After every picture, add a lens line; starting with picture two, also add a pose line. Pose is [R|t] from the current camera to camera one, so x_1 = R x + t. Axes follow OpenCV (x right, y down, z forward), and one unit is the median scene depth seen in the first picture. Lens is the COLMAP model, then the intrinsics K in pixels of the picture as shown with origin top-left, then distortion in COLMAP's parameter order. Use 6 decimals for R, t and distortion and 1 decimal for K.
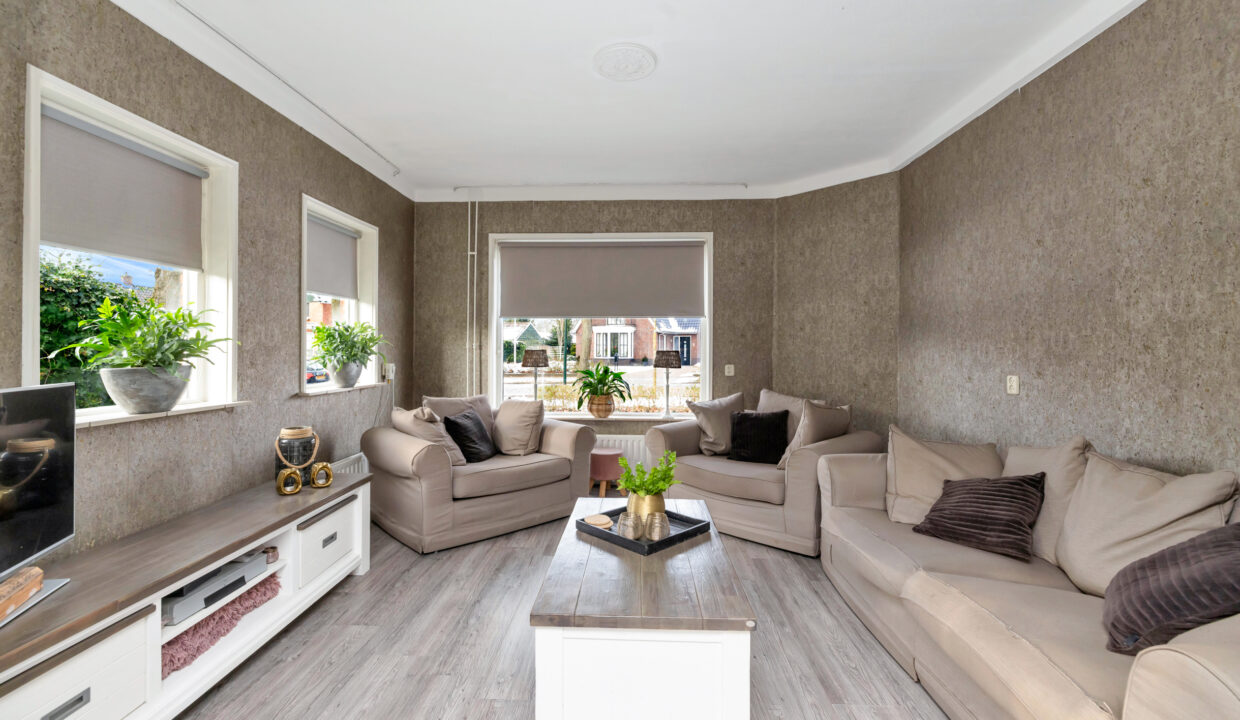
lens RADIAL K [[561.0, 0, 626.1], [0, 561.0, 354.8], [0, 0, 1]] dist [0.001967, 0.000677]
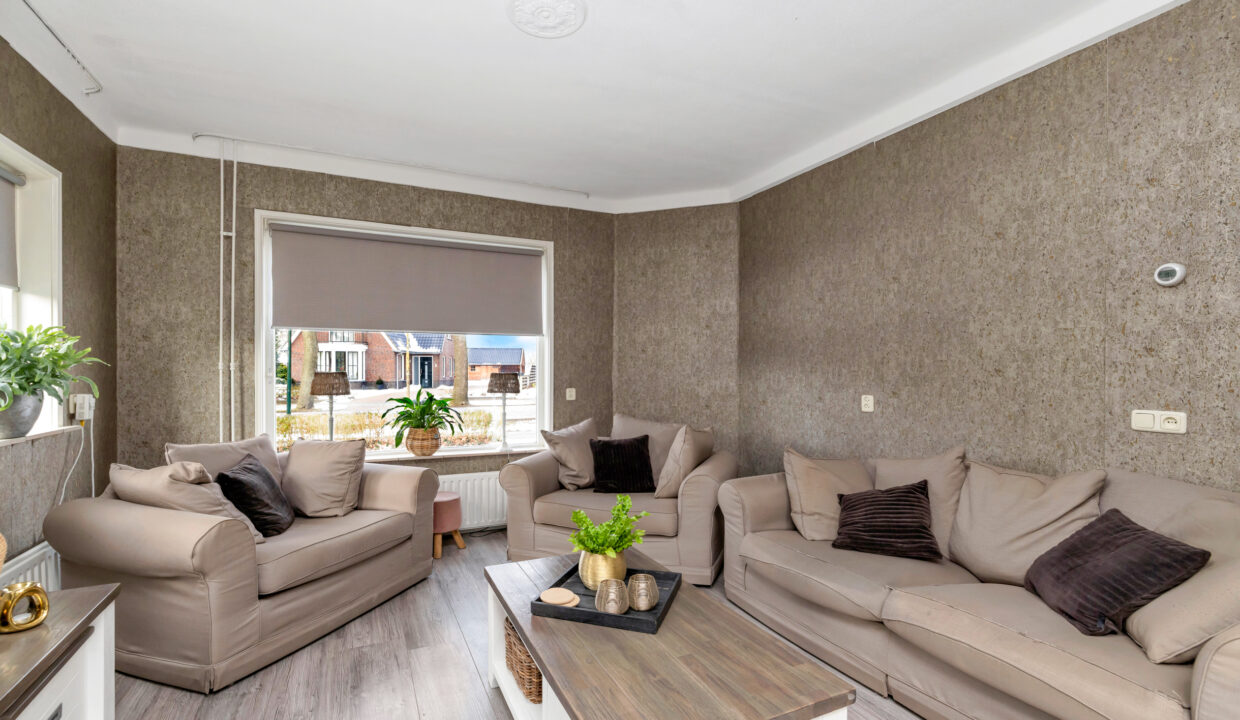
lens RADIAL K [[561.0, 0, 642.0], [0, 561.0, 381.9], [0, 0, 1]] dist [0.001967, 0.000677]
pose [[0.878581, -0.008974, 0.477508, -0.210591], [0.003861, 0.999924, 0.011689, -0.004218], [-0.477577, -0.008426, 0.878550, 0.185643]]
